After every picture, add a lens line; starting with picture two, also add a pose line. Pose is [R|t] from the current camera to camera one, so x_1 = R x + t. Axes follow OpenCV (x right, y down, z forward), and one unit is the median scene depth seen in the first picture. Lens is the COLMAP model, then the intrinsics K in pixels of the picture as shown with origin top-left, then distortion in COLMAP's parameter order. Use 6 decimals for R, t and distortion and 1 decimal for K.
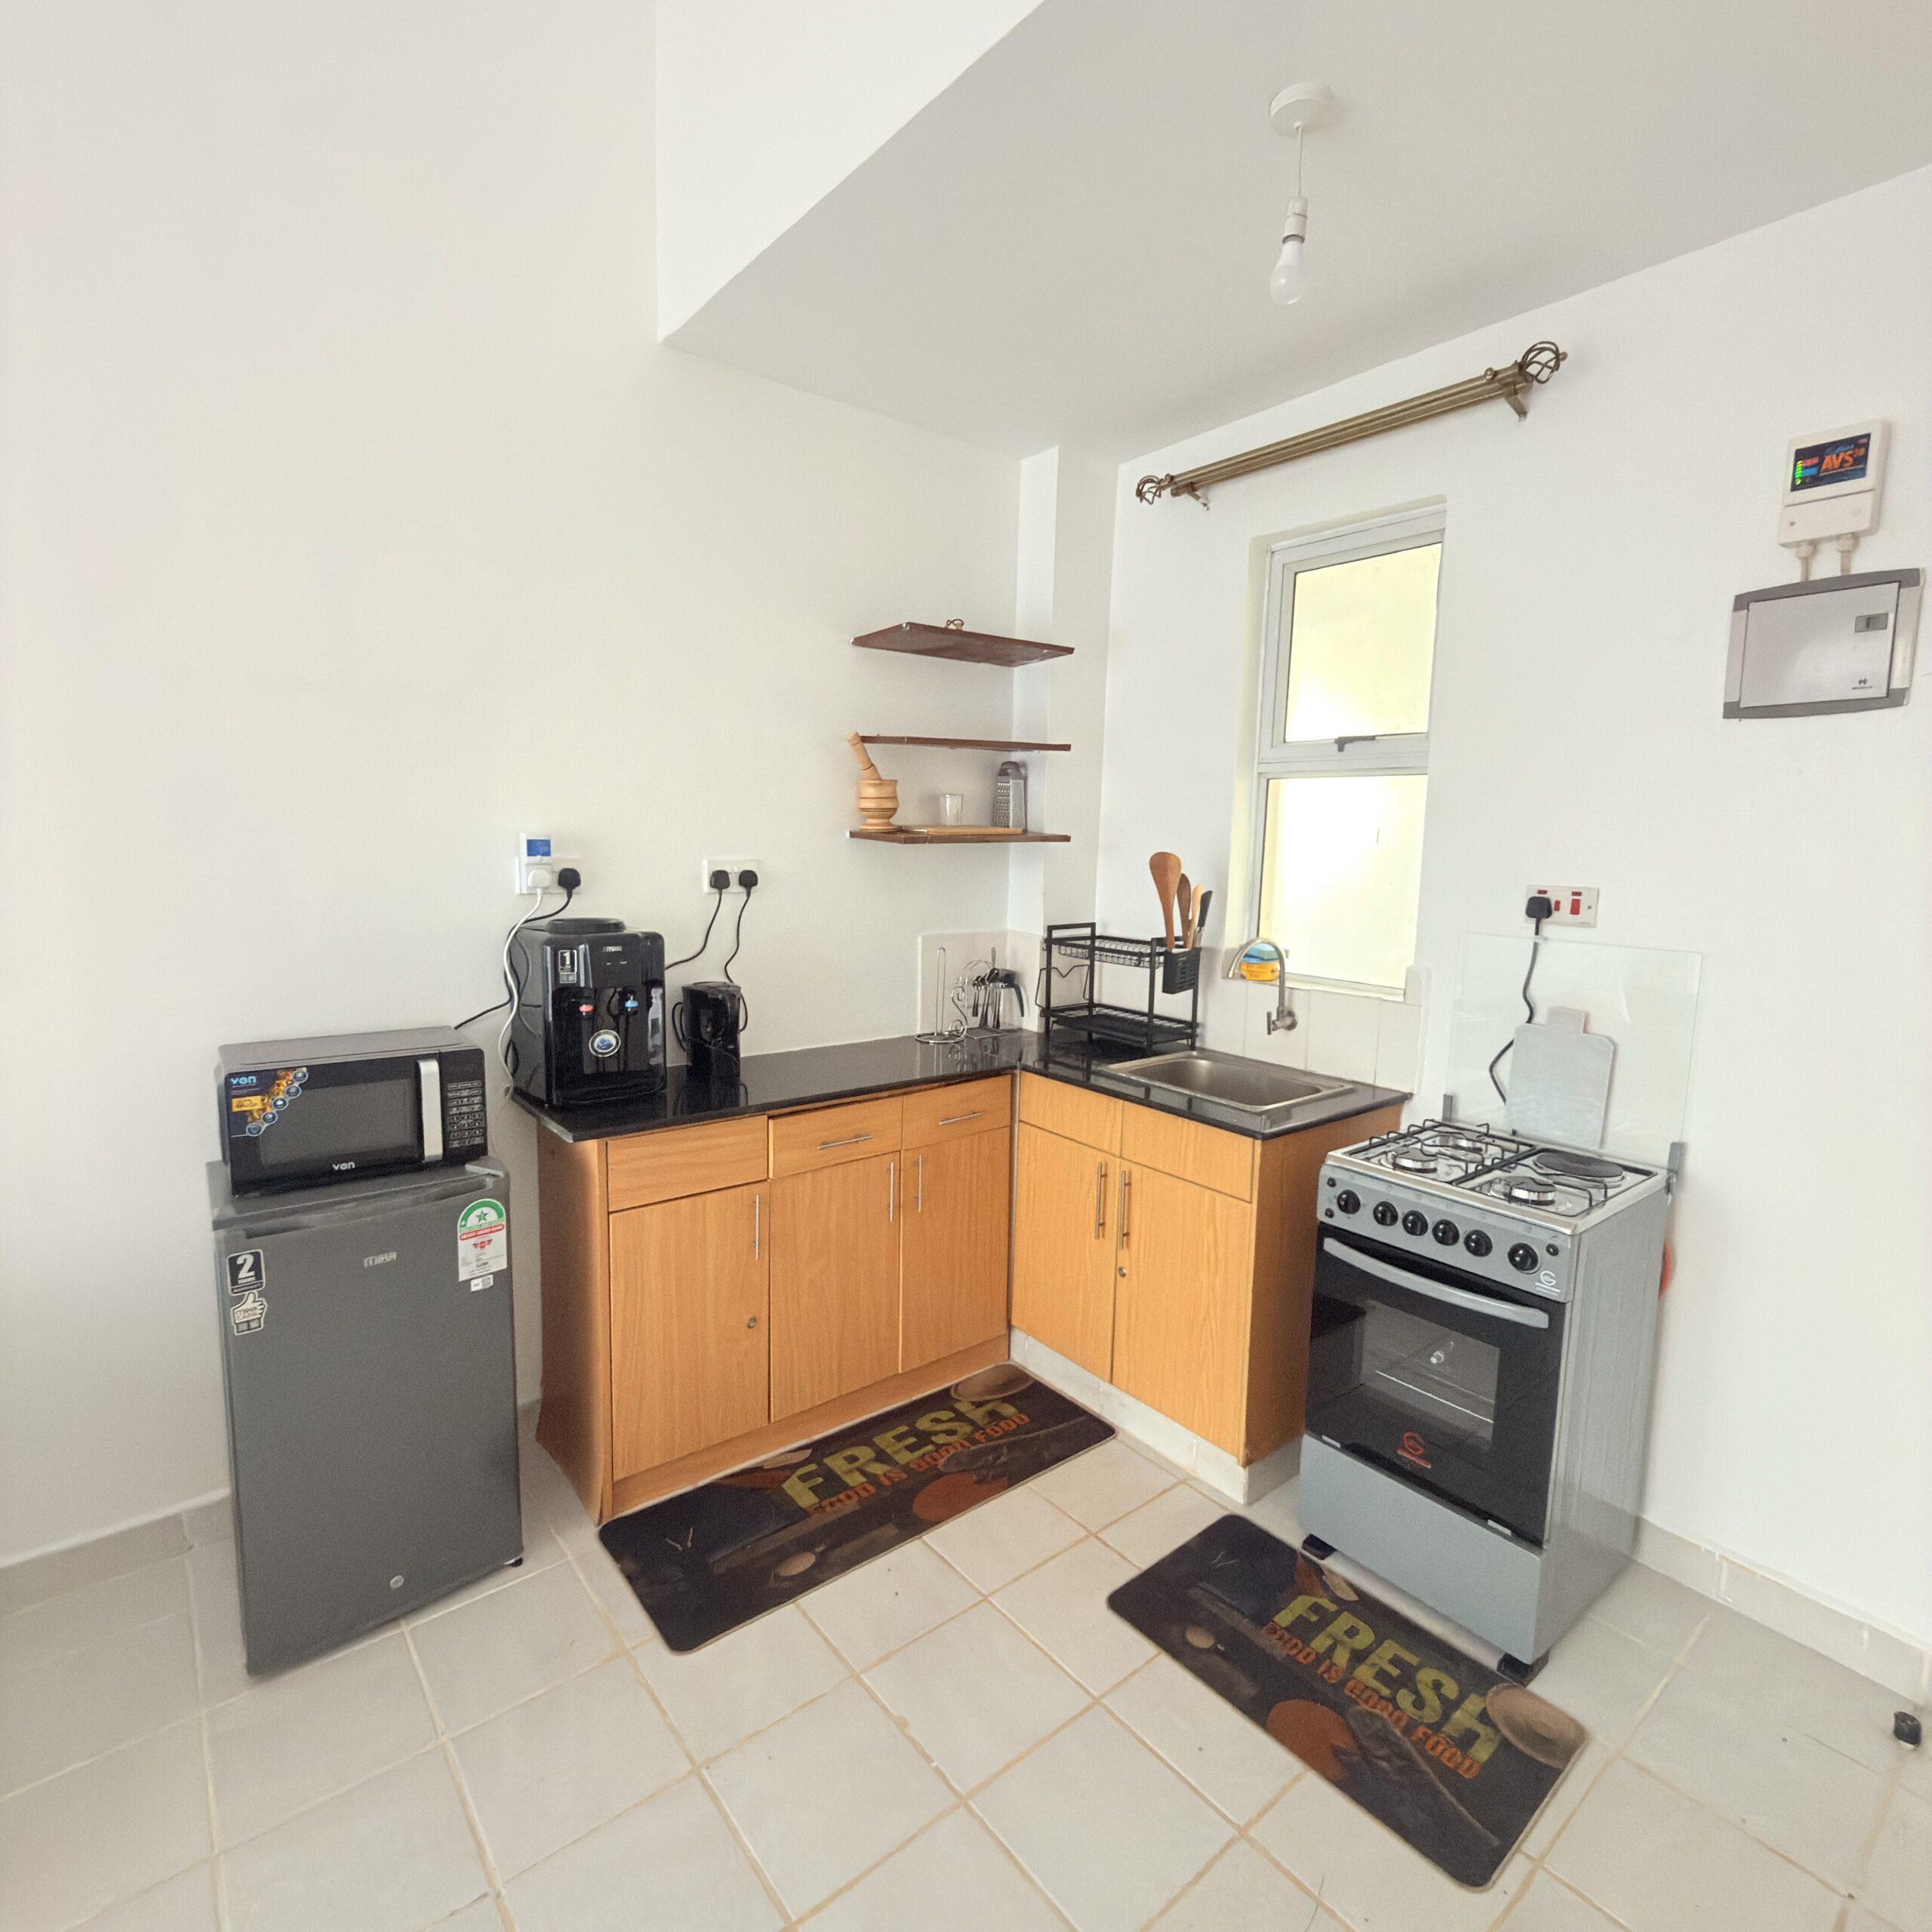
lens RADIAL K [[1033.4, 0, 968.6], [0, 1033.4, 961.7], [0, 0, 1]] dist [0.004919, 0.001995]
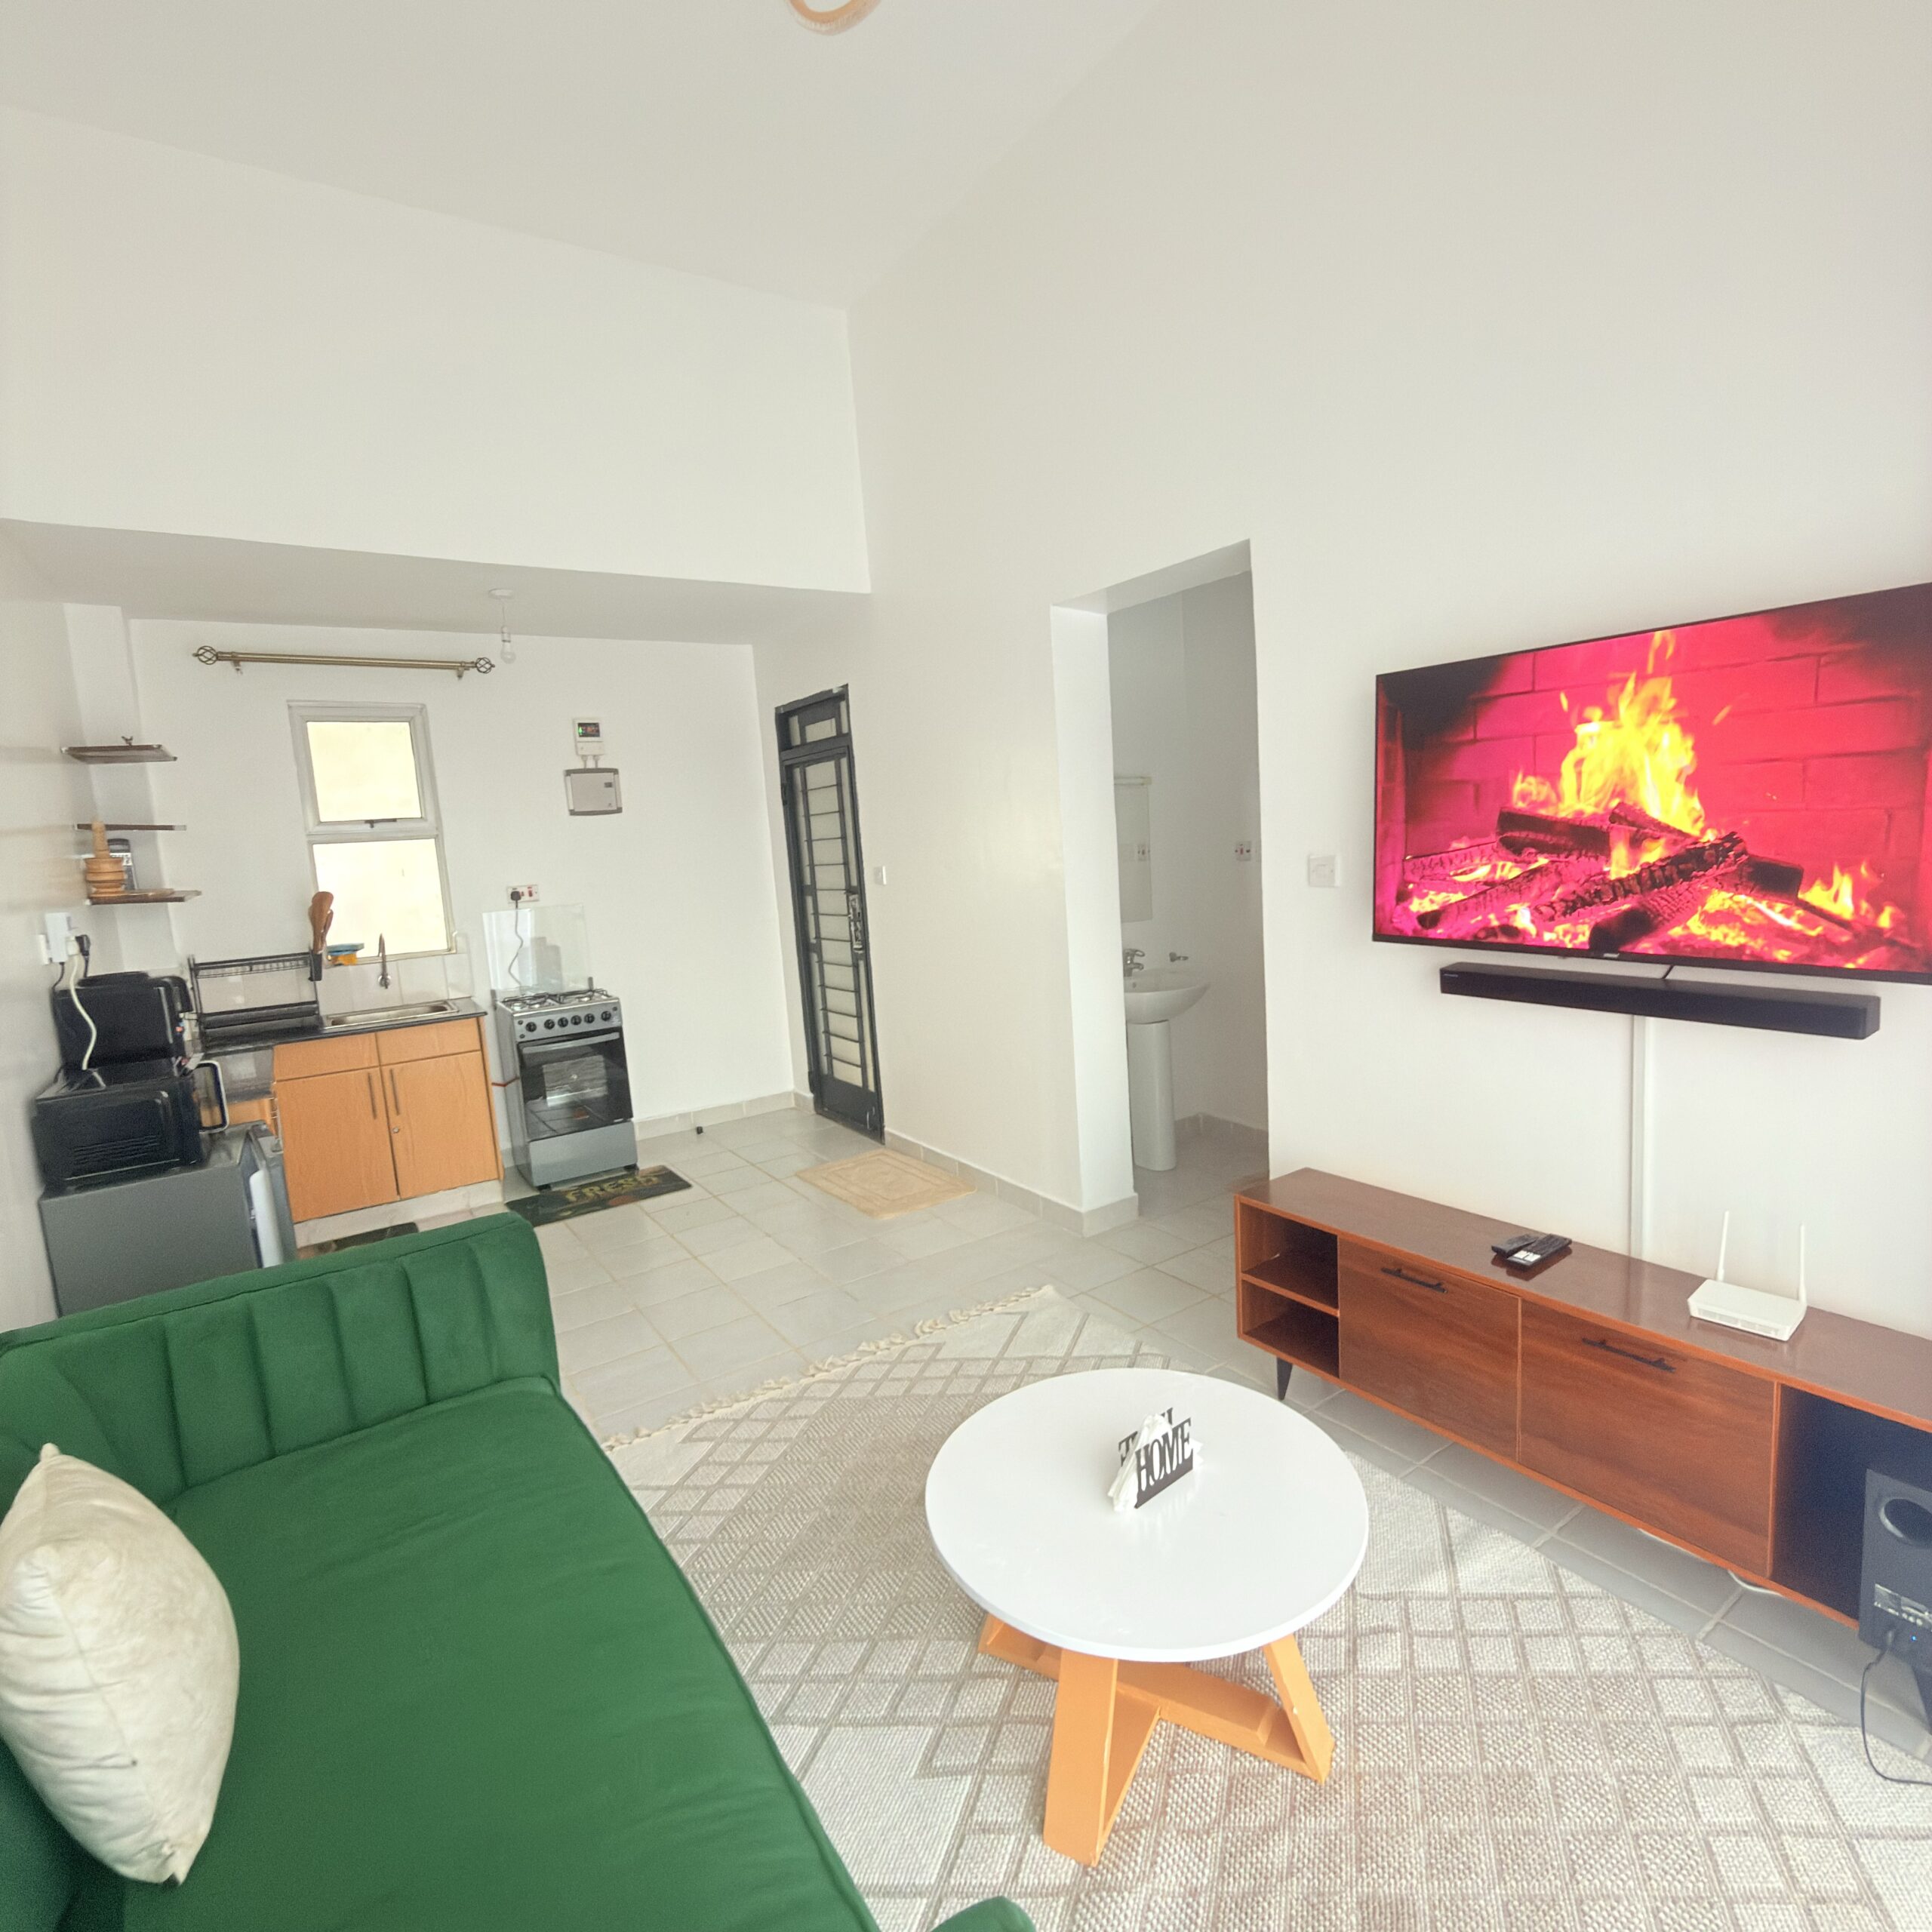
lens RADIAL K [[1033.4, 0, 968.6], [0, 1033.4, 961.7], [0, 0, 1]] dist [0.004919, 0.001995]
pose [[0.085823, -0.151398, 0.984740, -1.644055], [0.185757, 0.973488, 0.133479, -0.030494], [-0.978841, 0.171466, 0.111671, -0.204659]]
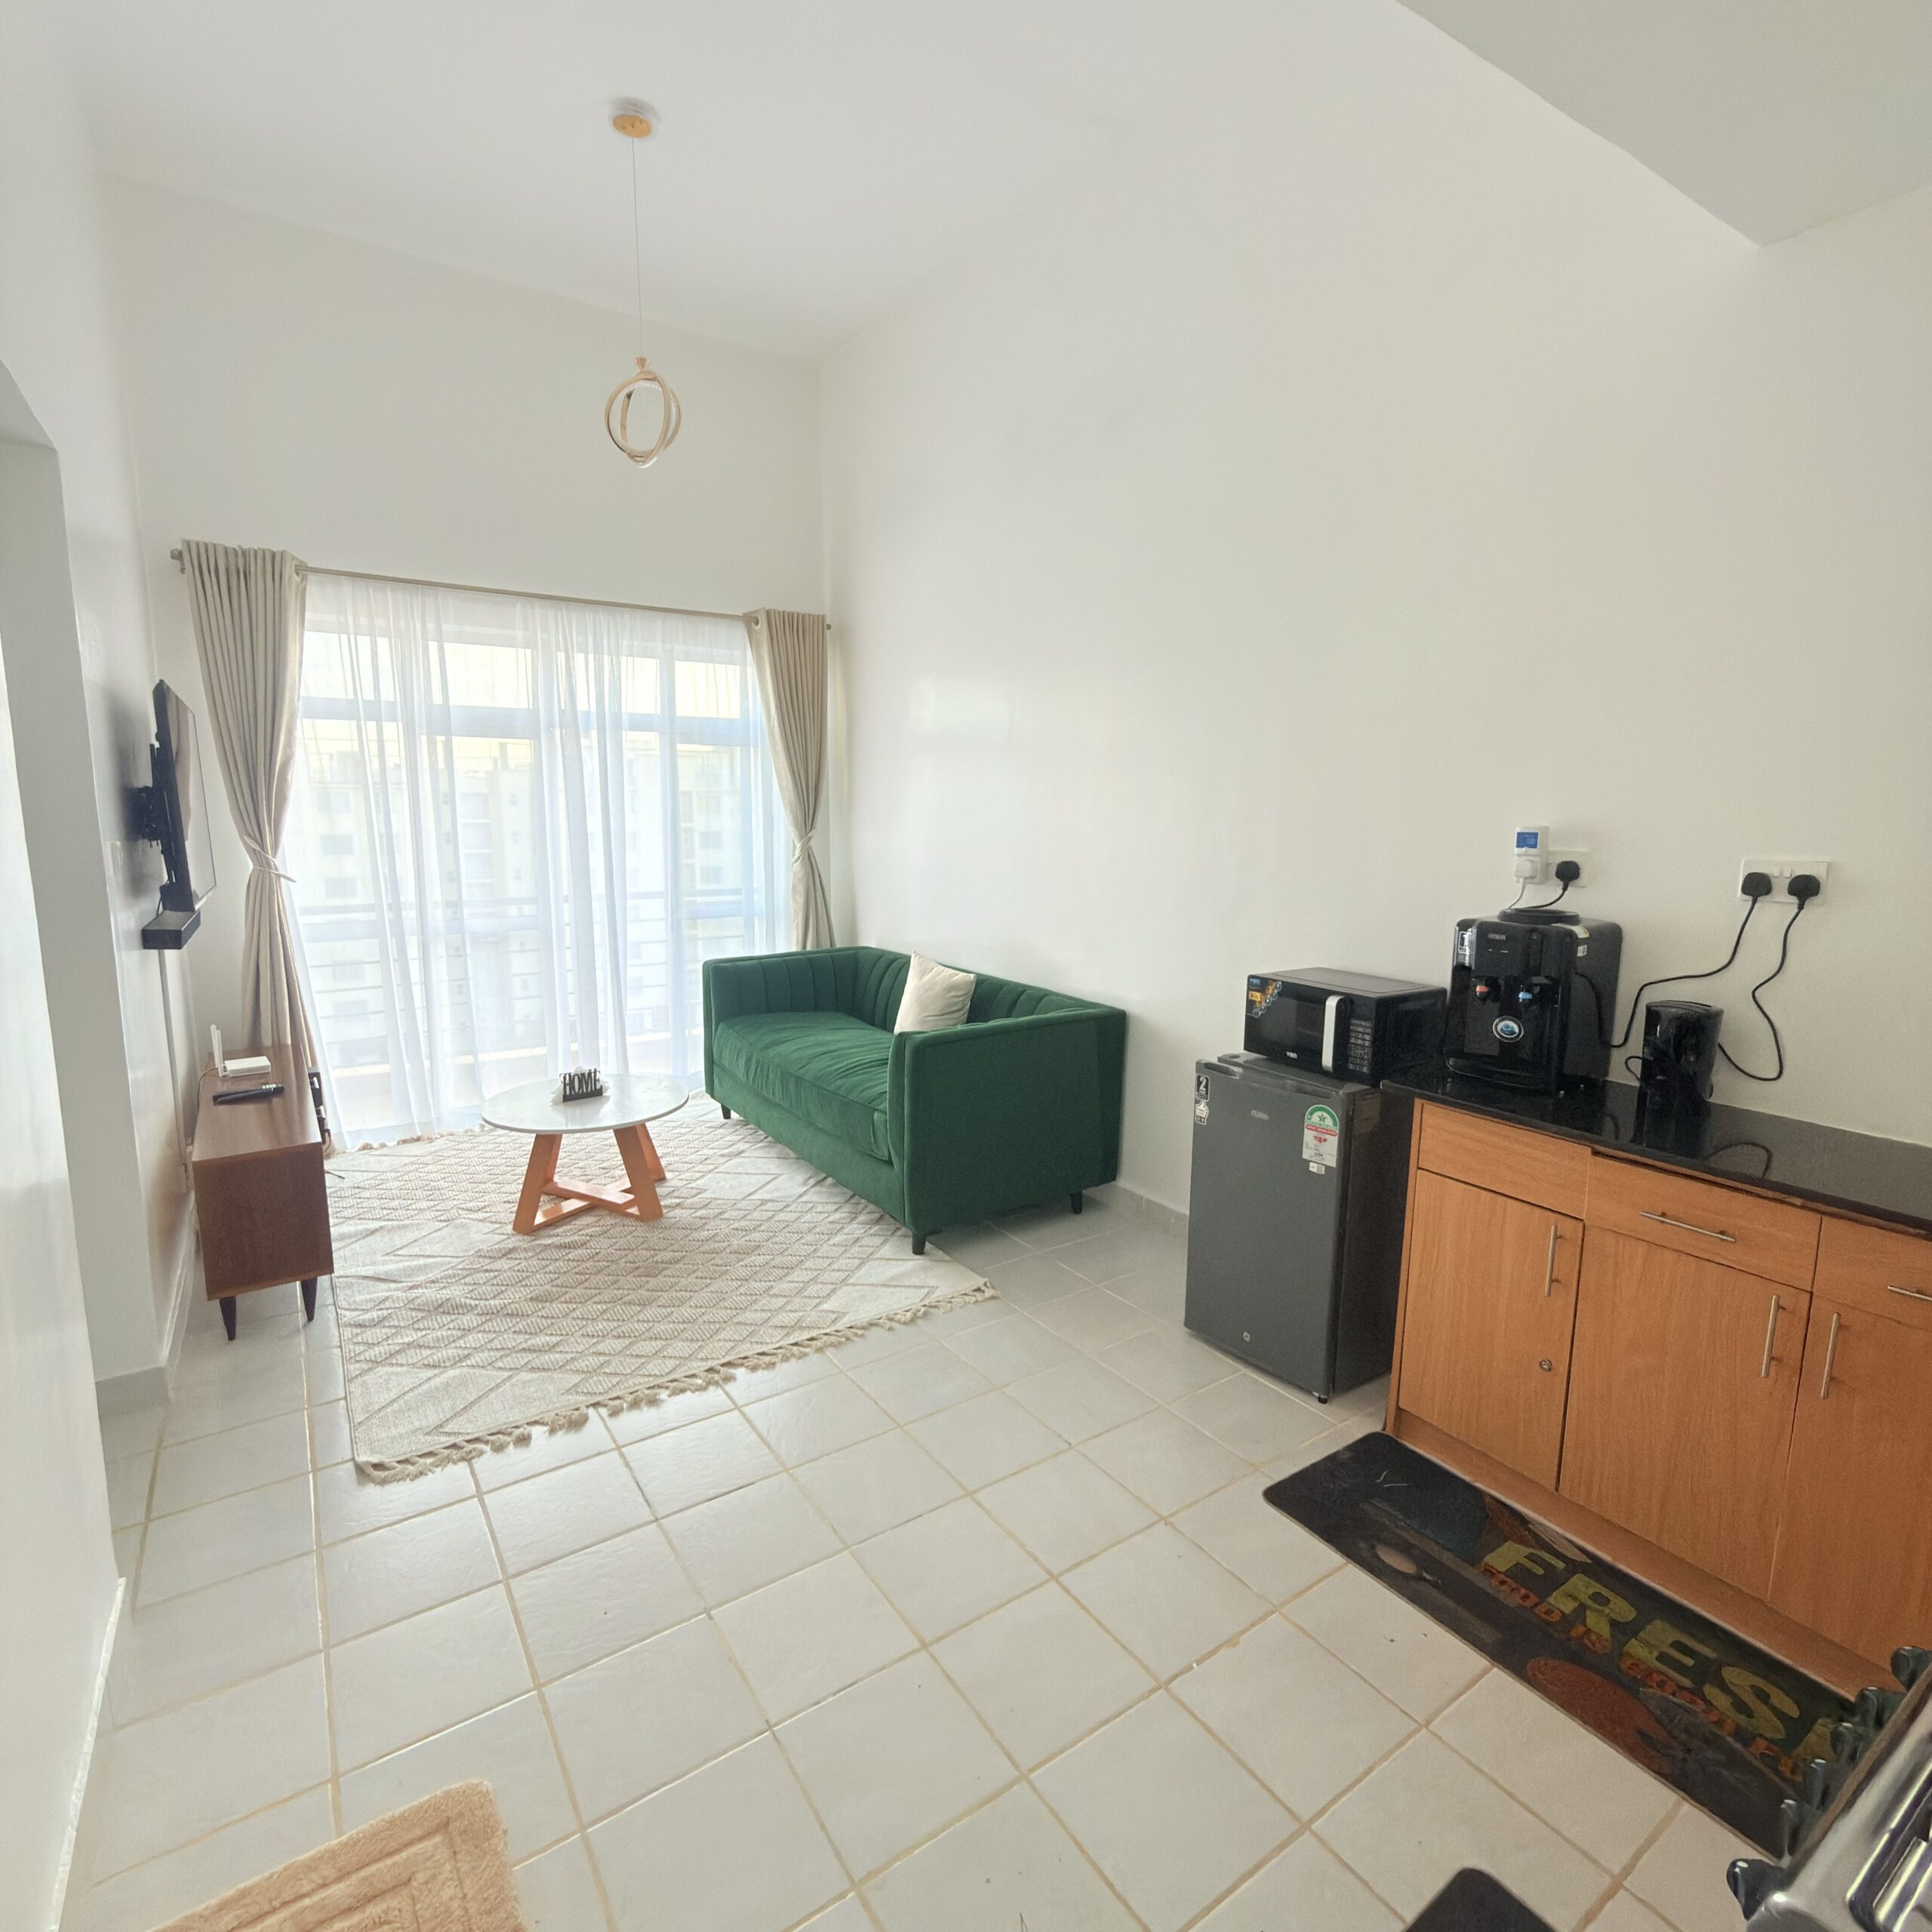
lens RADIAL K [[1033.4, 0, 968.6], [0, 1033.4, 961.7], [0, 0, 1]] dist [0.004919, 0.001995]
pose [[-0.090118, 0.126098, -0.987916, 0.740922], [-0.130774, 0.981865, 0.137254, -0.061338], [0.987308, 0.141563, -0.071994, 0.553399]]
